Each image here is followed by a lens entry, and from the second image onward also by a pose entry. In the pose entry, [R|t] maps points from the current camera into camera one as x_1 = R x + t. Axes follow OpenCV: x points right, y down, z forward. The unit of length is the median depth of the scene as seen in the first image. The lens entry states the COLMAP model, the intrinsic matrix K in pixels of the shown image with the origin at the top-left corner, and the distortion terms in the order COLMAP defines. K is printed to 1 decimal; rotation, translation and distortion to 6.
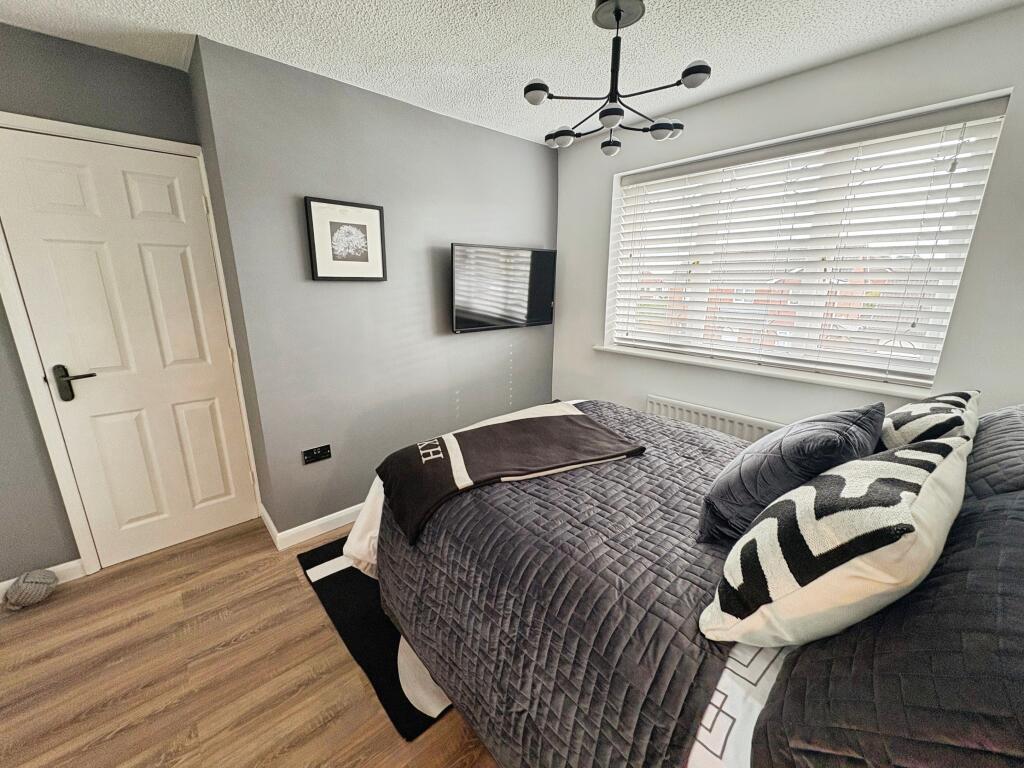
lens RADIAL K [[408.9, 0, 510.5], [0, 408.9, 384.4], [0, 0, 1]] dist [0.002231, 0.000317]
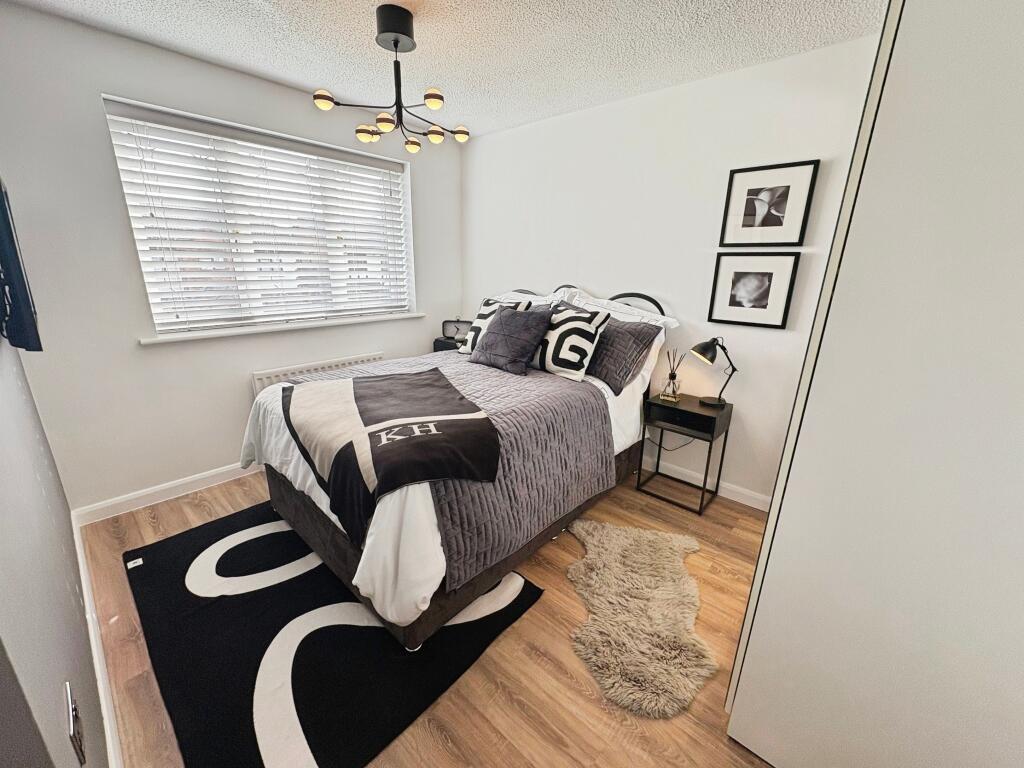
lens RADIAL K [[408.9, 0, 515.6], [0, 408.9, 385.1], [0, 0, 1]] dist [0.002231, 0.000317]
pose [[-0.130009, -0.289632, 0.948267, -1.103033], [0.230646, 0.921314, 0.313022, -0.179361], [-0.964313, 0.259410, -0.052977, 0.809300]]
